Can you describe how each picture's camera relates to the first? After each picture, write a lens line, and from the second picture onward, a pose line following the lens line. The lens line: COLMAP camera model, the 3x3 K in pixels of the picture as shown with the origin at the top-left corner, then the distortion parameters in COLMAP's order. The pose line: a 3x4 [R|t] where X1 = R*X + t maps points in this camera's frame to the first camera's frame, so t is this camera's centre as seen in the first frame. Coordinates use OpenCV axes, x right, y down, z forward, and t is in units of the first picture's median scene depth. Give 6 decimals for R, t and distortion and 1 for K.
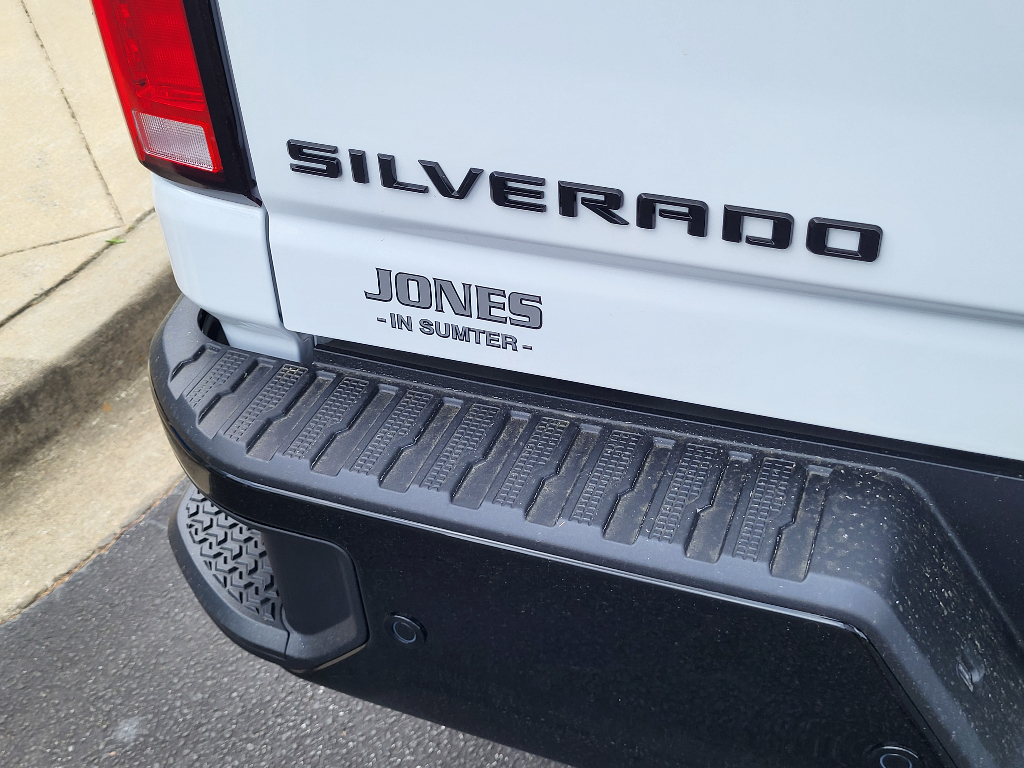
lens RADIAL K [[1170.2, 0, 512.0], [0, 1170.2, 384.0], [0, 0, 1]] dist [0.015256, 0.032248]
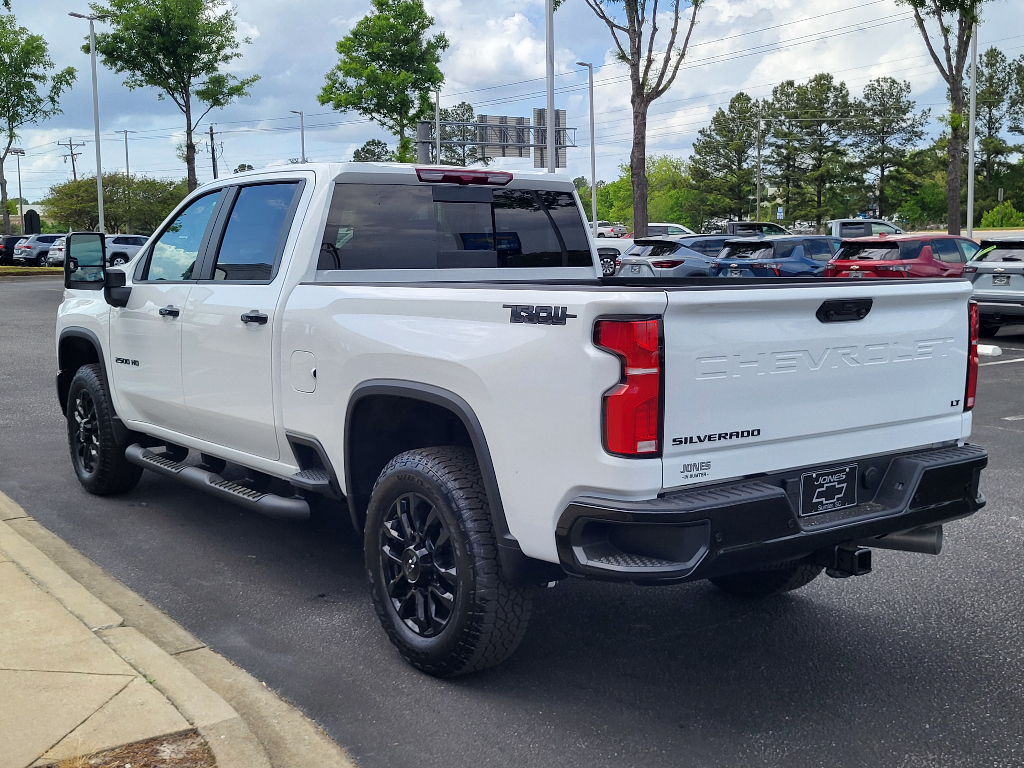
lens RADIAL K [[1170.2, 0, 512.0], [0, 1170.2, 384.0], [0, 0, 1]] dist [0.015256, 0.032248]
pose [[0.567382, -0.063346, 0.821015, -4.635465], [0.452857, 0.856727, -0.246857, 0.502810], [-0.687748, 0.511865, 0.514778, -1.175408]]
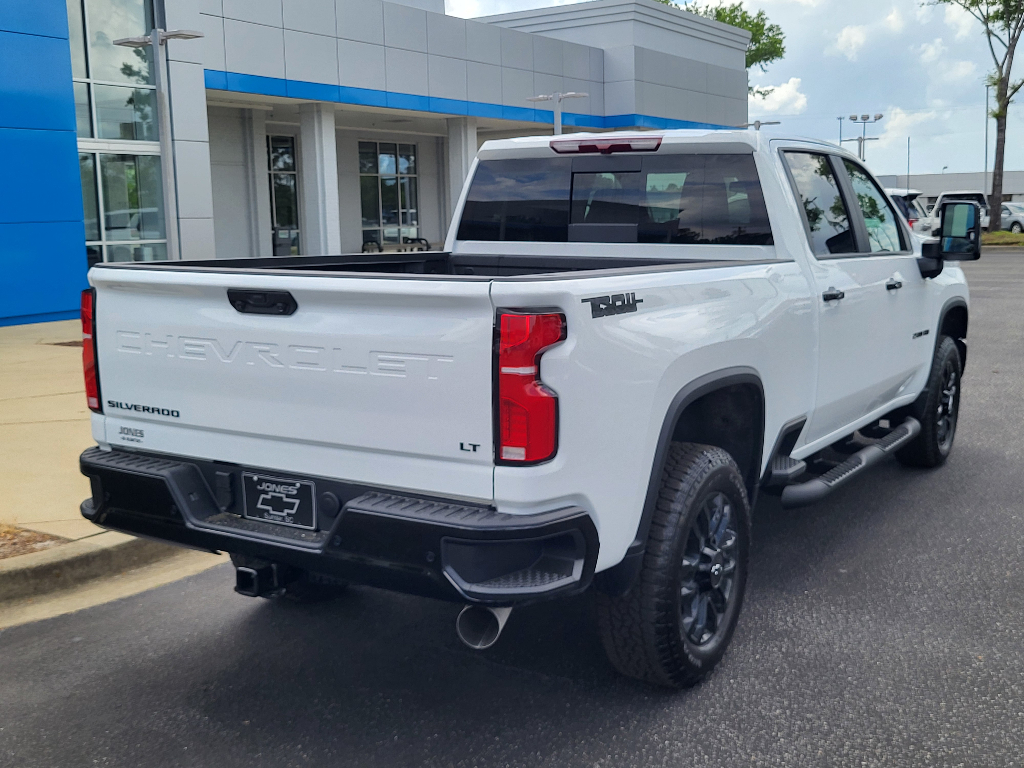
lens RADIAL K [[1170.2, 0, 512.0], [0, 1170.2, 384.0], [0, 0, 1]] dist [0.015256, 0.032248]
pose [[0.976442, 0.061240, -0.206908, 2.807334], [-0.144849, 0.896752, -0.418155, 1.756471], [0.159937, 0.438275, 0.884497, -3.602091]]
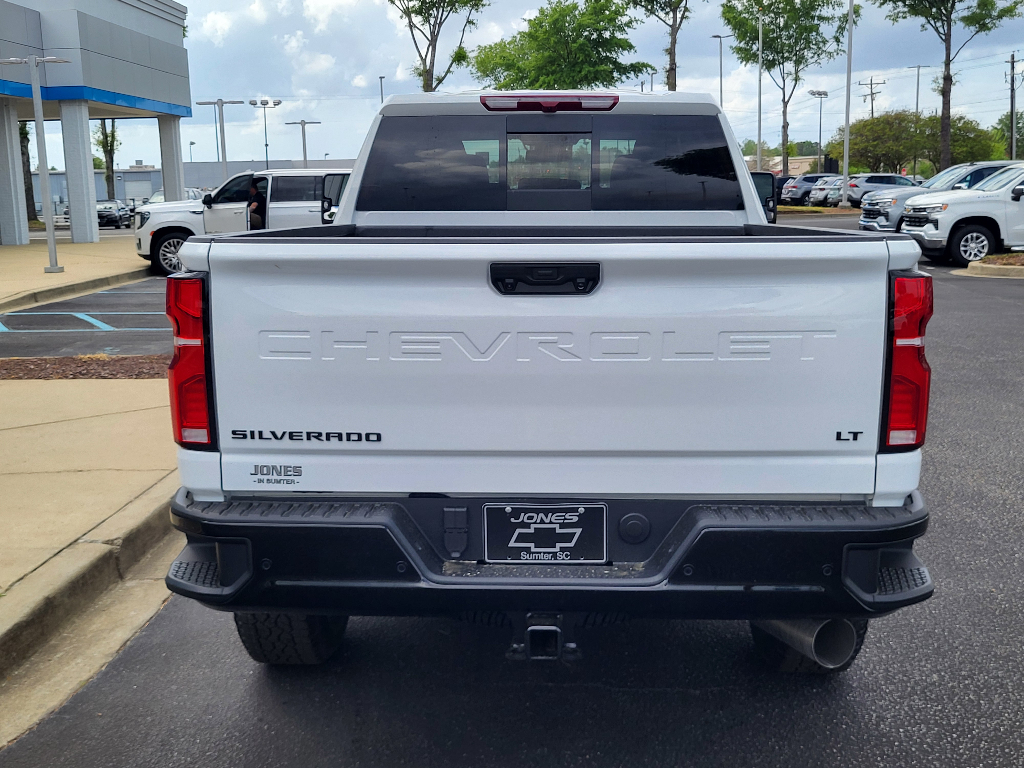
lens RADIAL K [[1170.2, 0, 512.0], [0, 1170.2, 384.0], [0, 0, 1]] dist [0.015256, 0.032248]
pose [[0.956020, -0.018739, 0.292702, -0.444180], [0.142493, 0.901946, -0.407664, 1.377537], [-0.256362, 0.431443, 0.864948, -2.670420]]
